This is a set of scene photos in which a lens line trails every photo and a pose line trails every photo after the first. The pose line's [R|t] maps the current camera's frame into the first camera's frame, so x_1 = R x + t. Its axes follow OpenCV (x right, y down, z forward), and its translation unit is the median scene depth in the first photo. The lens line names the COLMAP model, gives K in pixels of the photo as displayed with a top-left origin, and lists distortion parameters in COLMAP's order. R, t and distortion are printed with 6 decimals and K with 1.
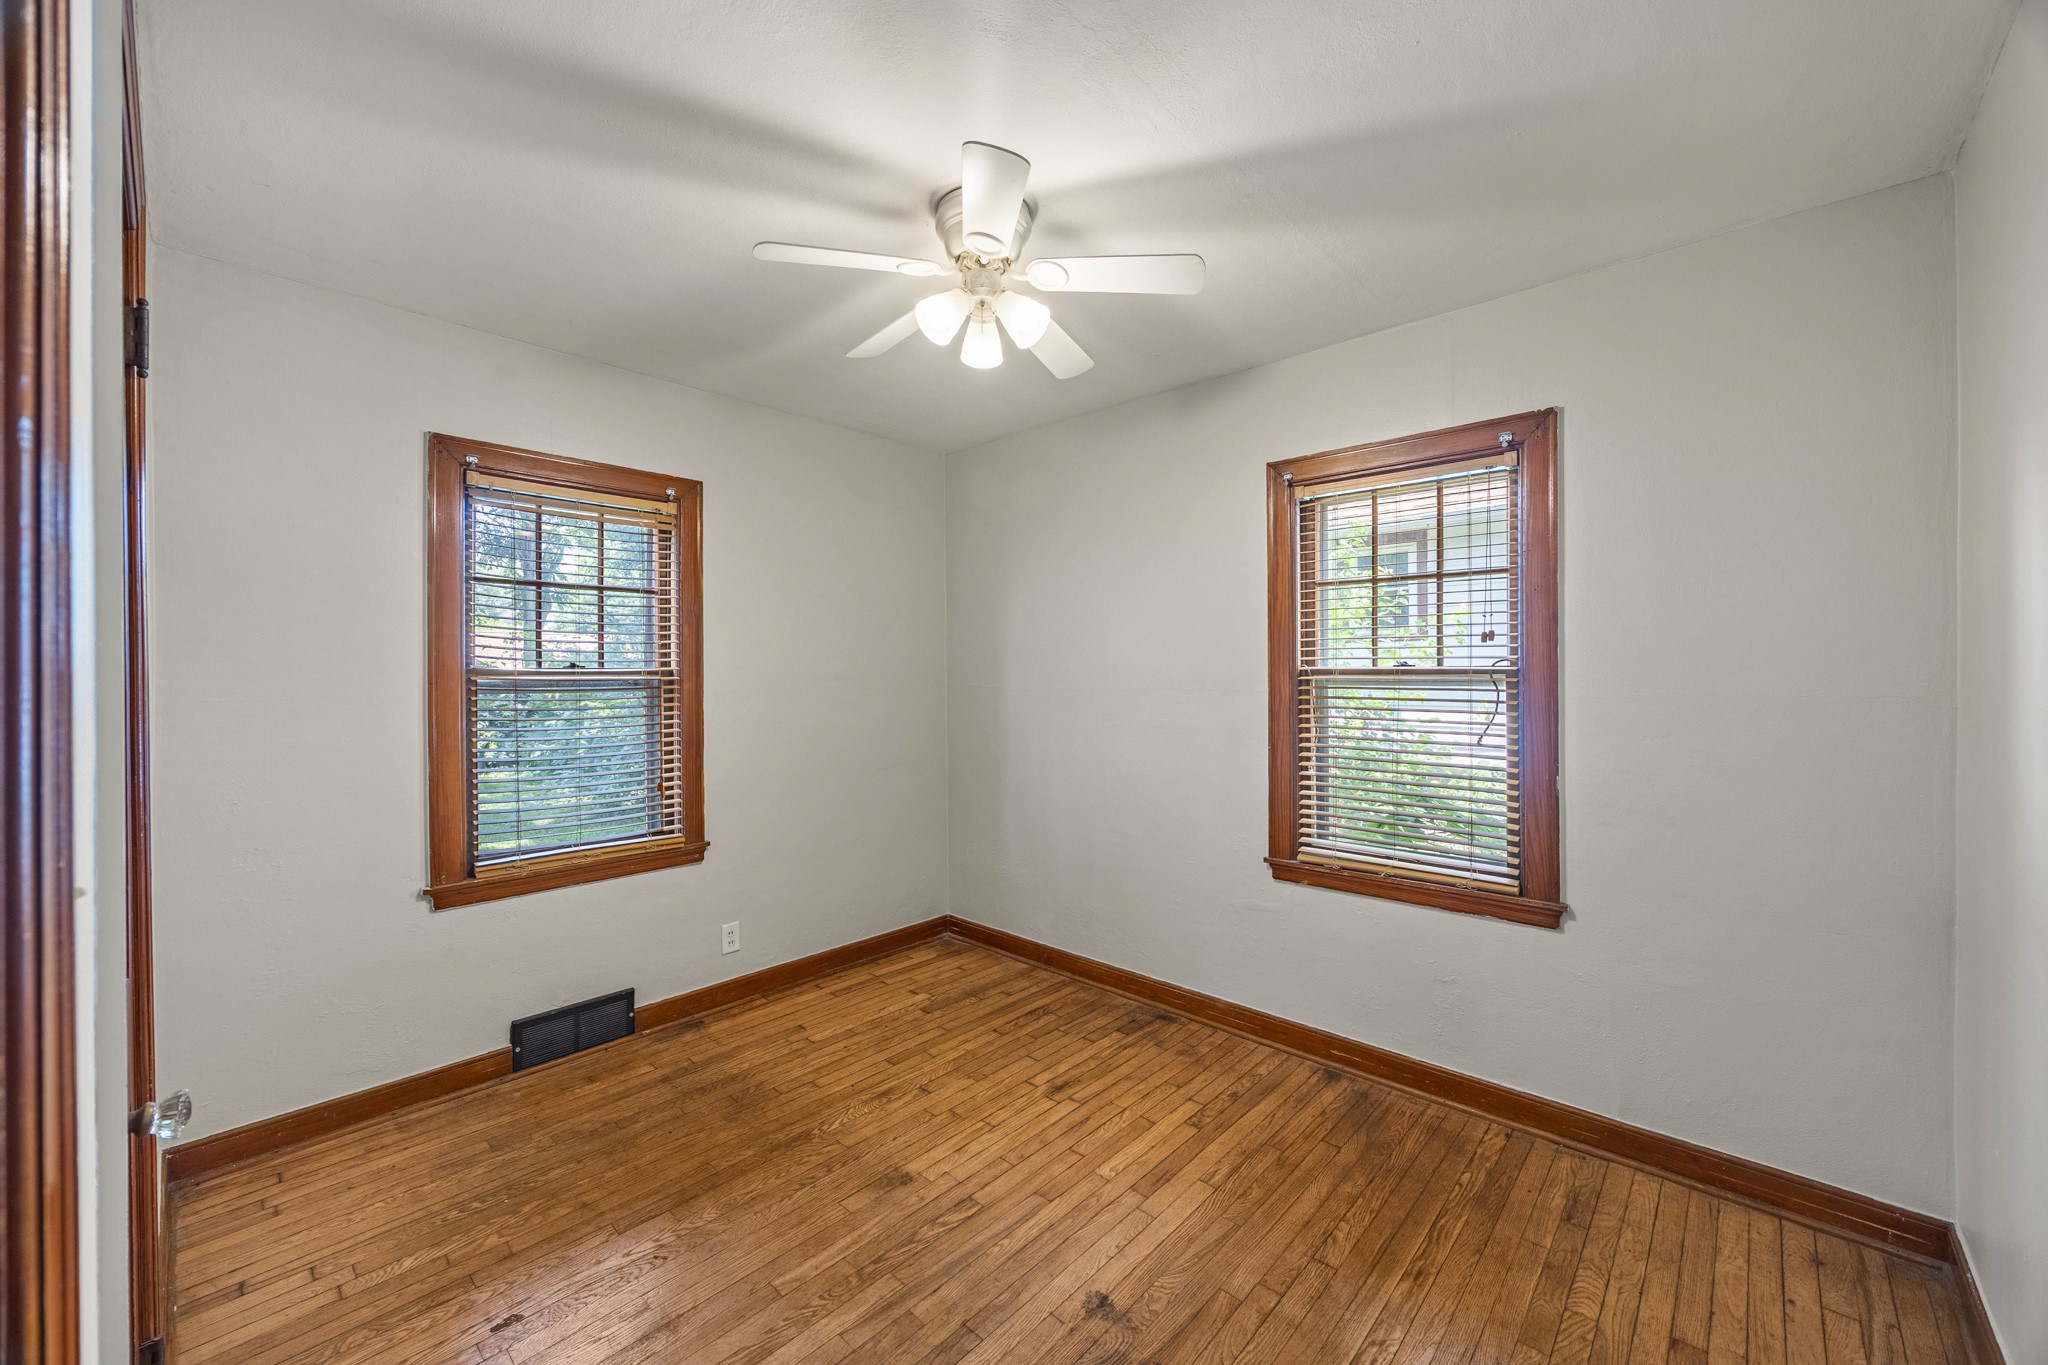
lens RADIAL K [[783.8, 0, 1026.5], [0, 783.8, 679.4], [0, 0, 1]] dist [-0.005407, -0.000119]
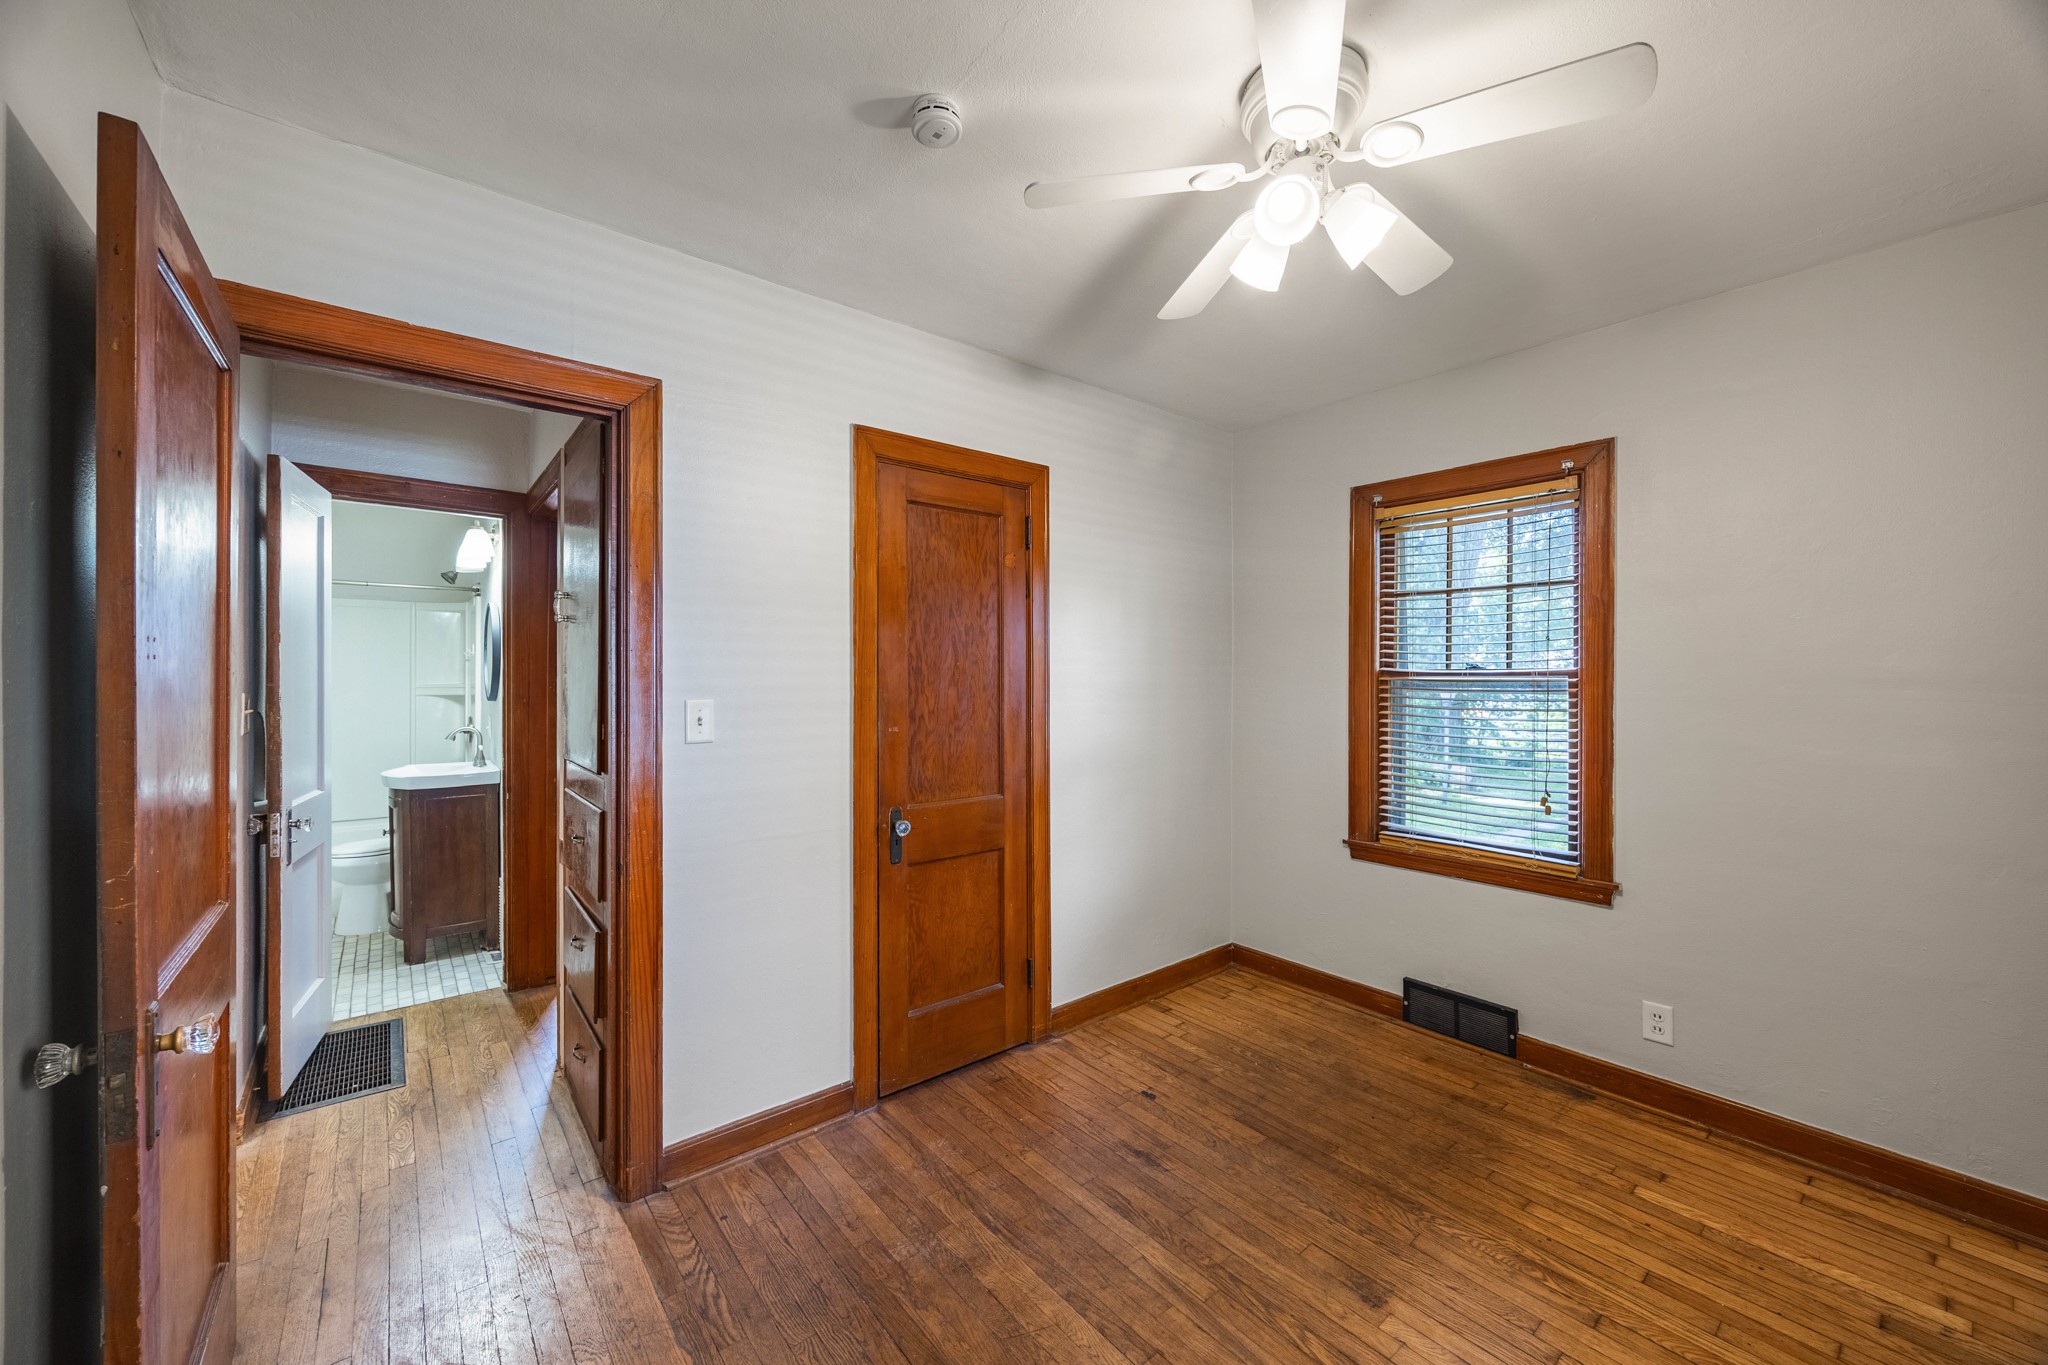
lens RADIAL K [[783.8, 0, 1026.5], [0, 783.8, 679.4], [0, 0, 1]] dist [-0.005407, -0.000119]
pose [[-0.146896, 0.009640, -0.989105, 0.547846], [-0.006752, 0.999919, 0.010748, -0.008573], [0.989129, 0.008257, -0.146819, 0.600237]]
